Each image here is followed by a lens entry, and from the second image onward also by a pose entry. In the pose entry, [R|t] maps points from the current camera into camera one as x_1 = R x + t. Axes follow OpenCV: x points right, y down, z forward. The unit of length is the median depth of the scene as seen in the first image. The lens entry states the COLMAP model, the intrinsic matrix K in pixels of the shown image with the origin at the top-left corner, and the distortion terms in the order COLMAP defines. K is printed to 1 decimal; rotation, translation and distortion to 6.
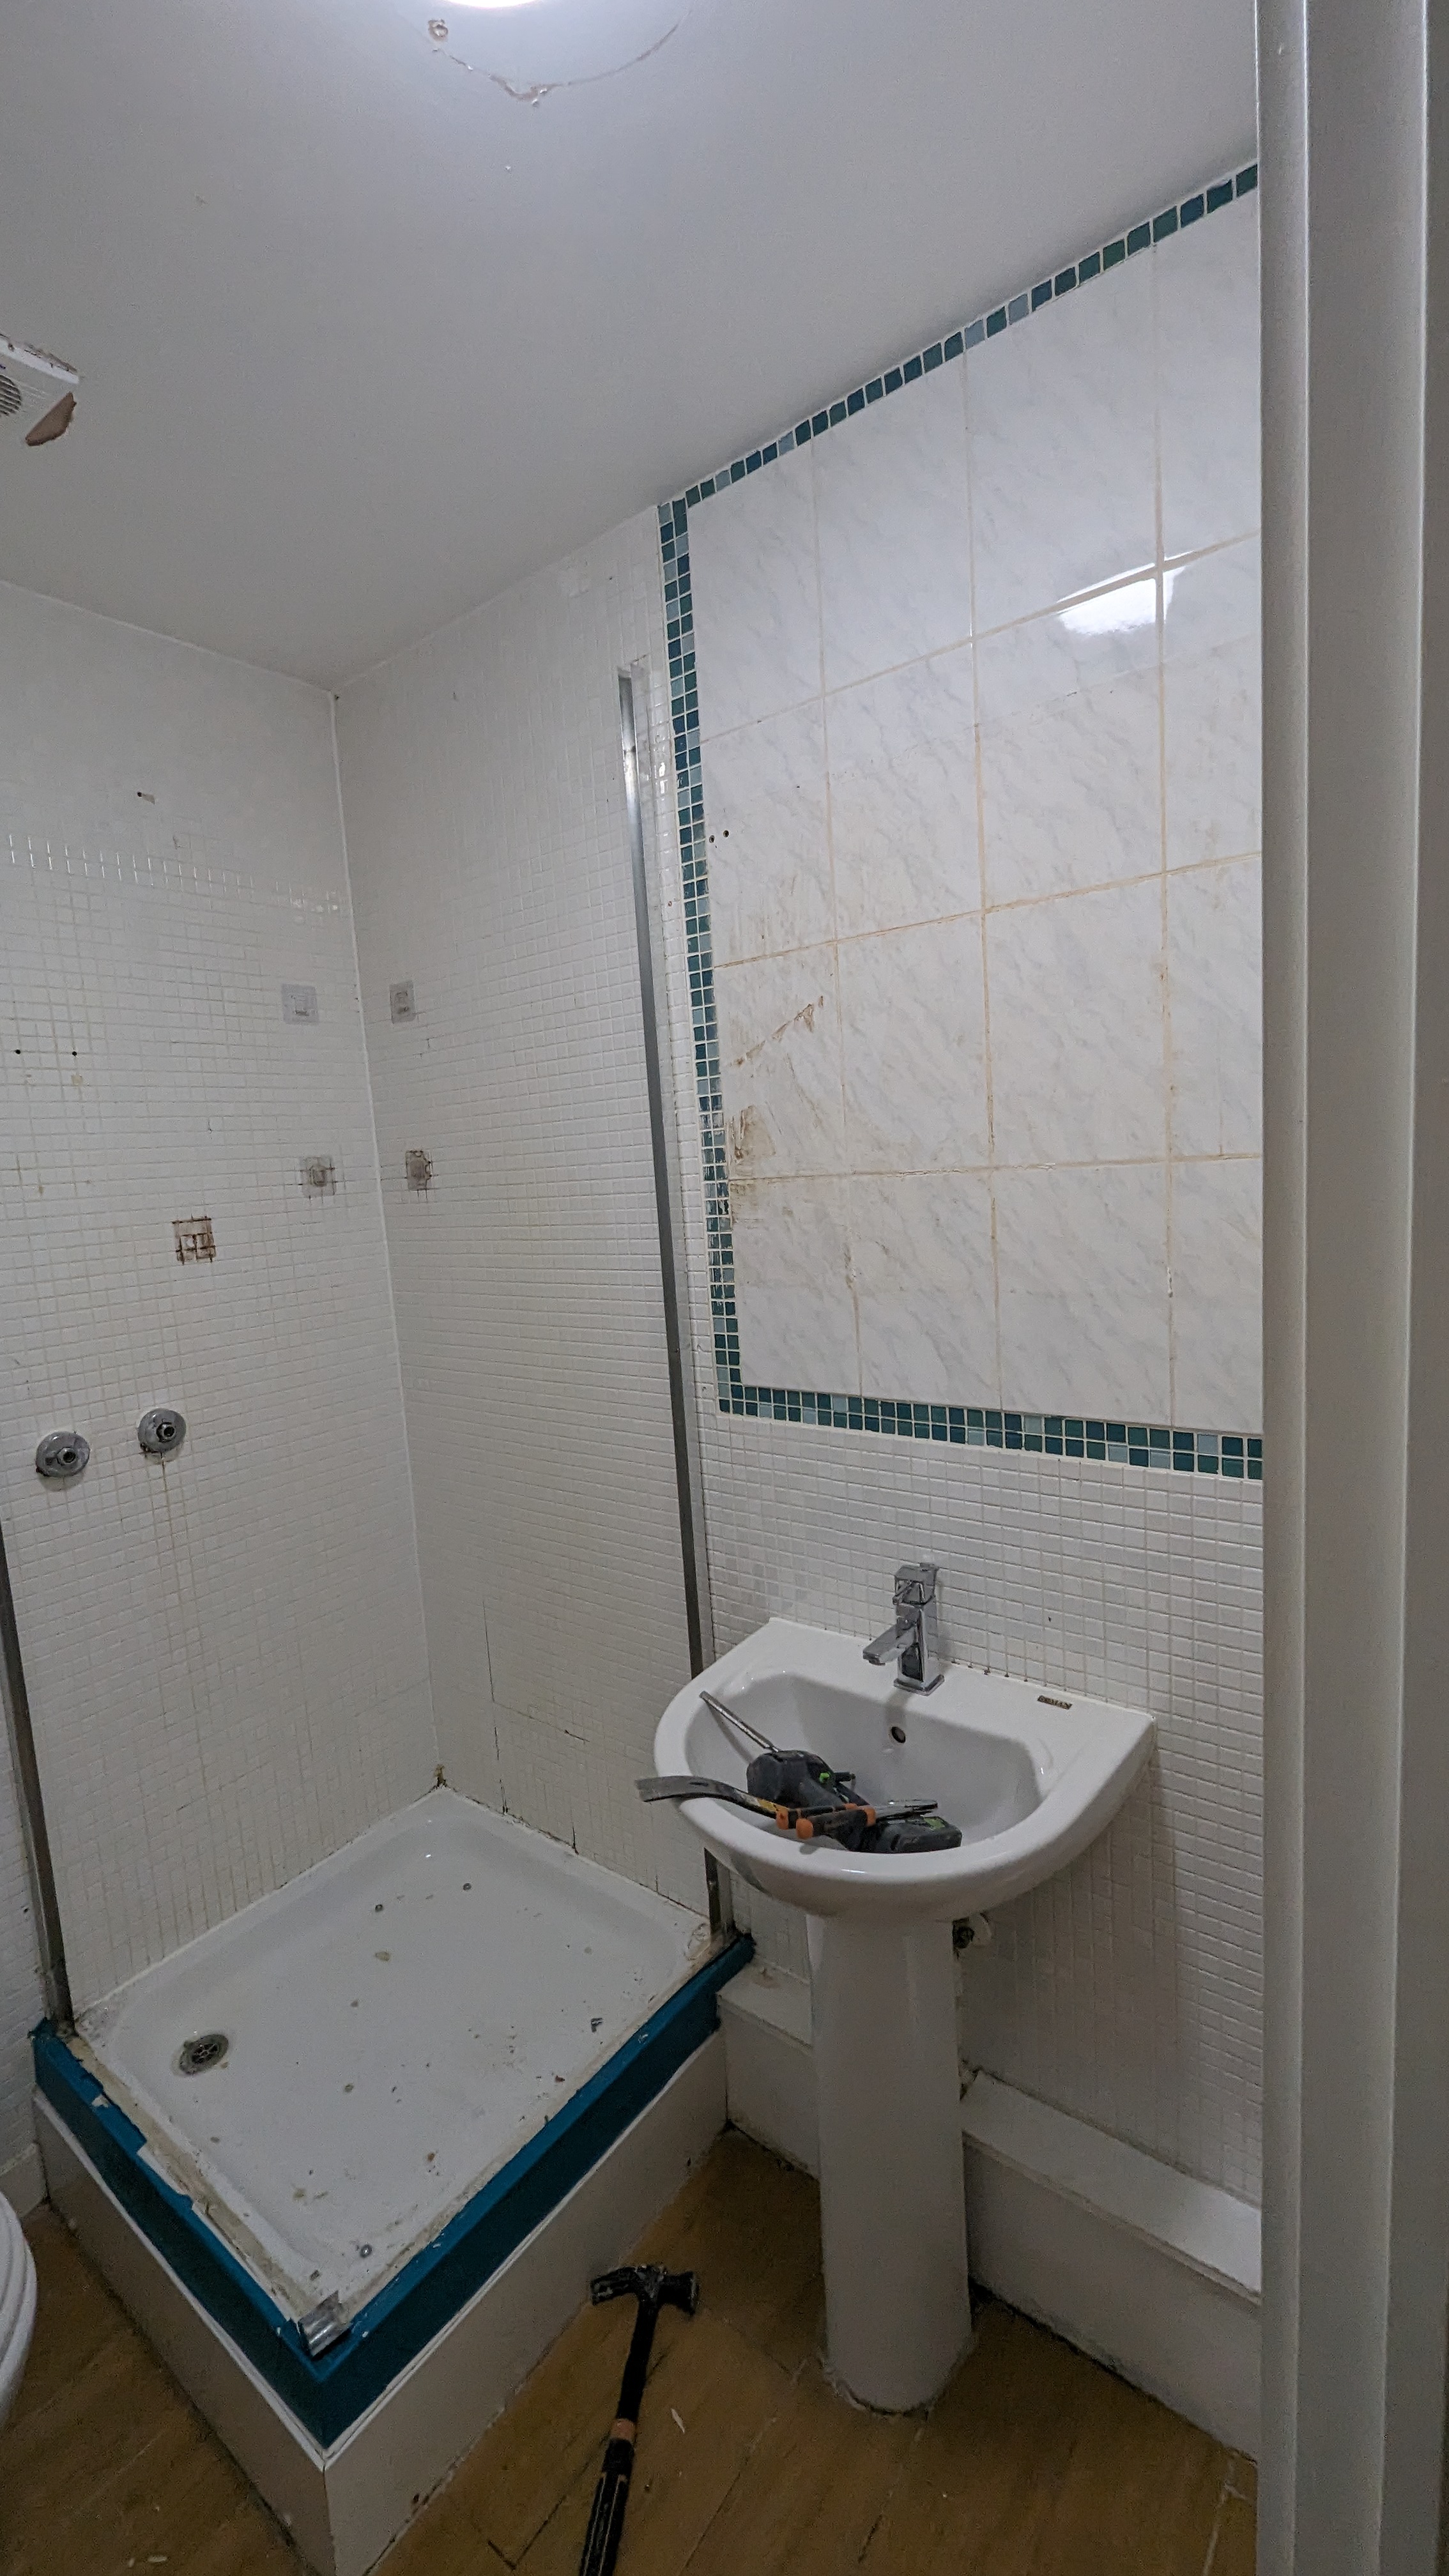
lens RADIAL K [[1059.4, 0, 704.6], [0, 1059.4, 1289.7], [0, 0, 1]] dist [0.001169, 0.000019]
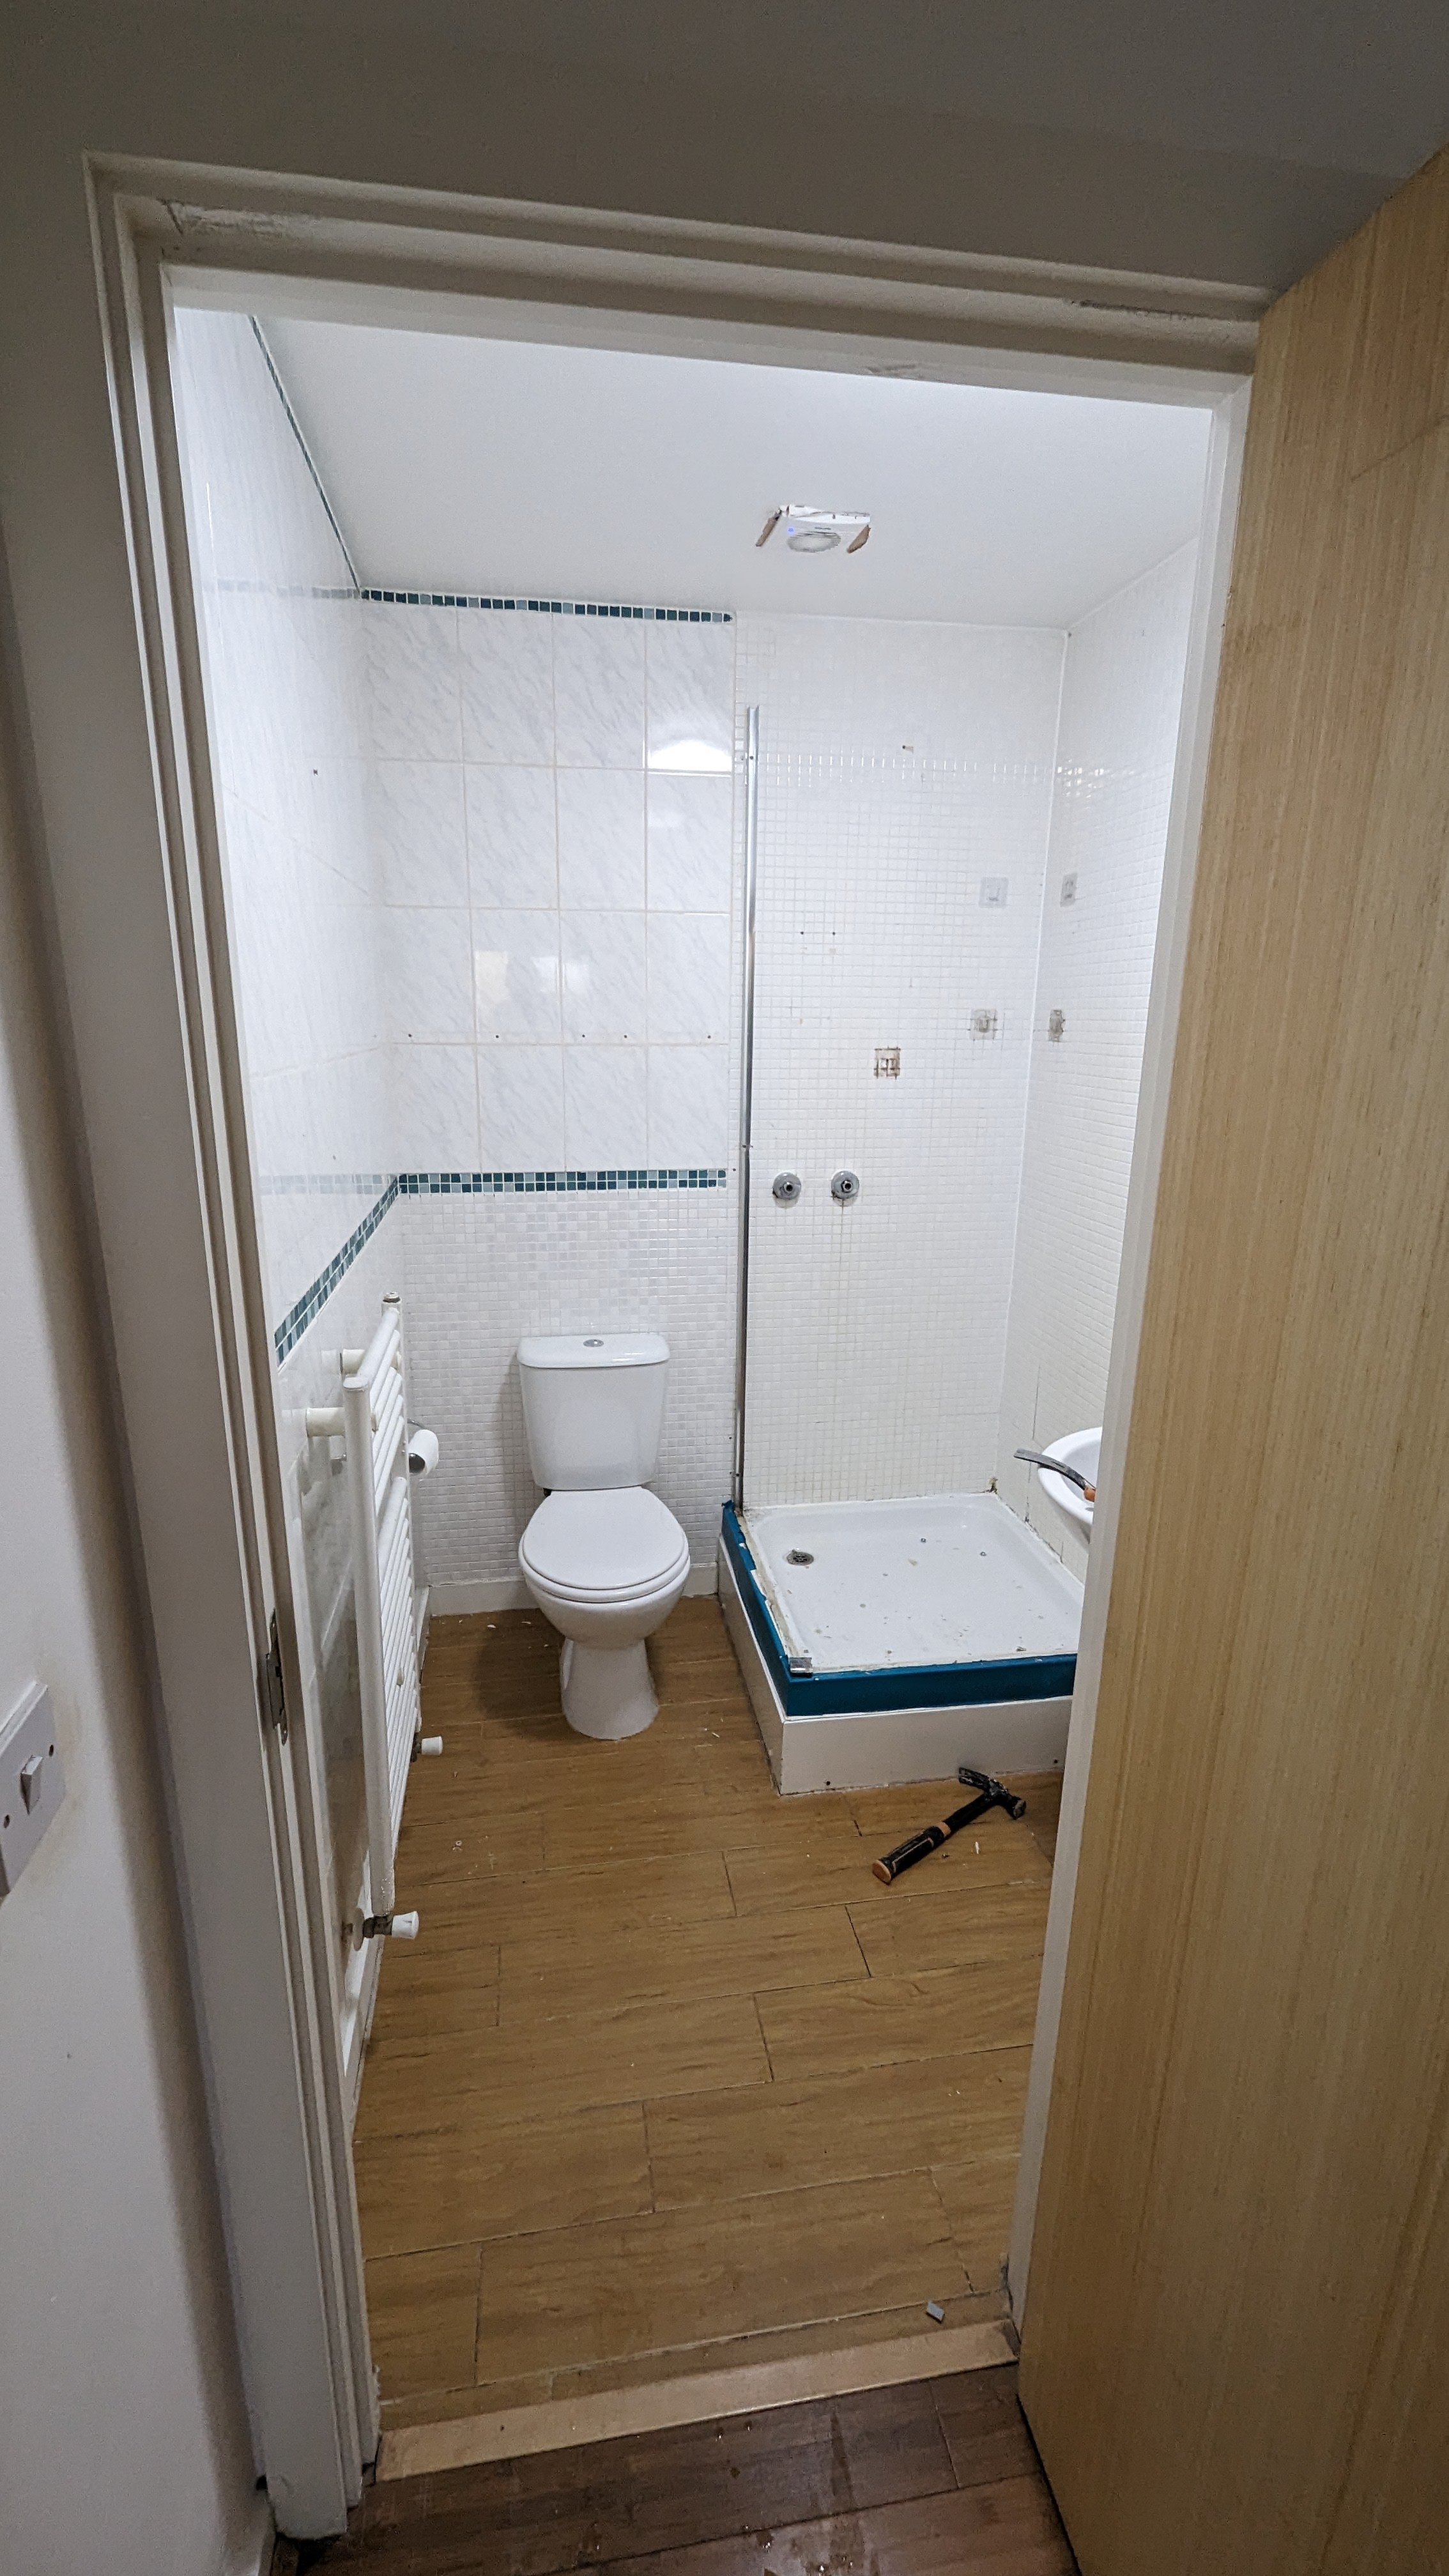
lens RADIAL K [[1059.4, 0, 704.6], [0, 1059.4, 1289.7], [0, 0, 1]] dist [0.001169, 0.000019]
pose [[0.732944, 0.241331, -0.636045, 0.365196], [-0.140233, 0.968480, 0.205869, -0.009092], [0.665679, -0.061696, 0.743684, -0.302620]]
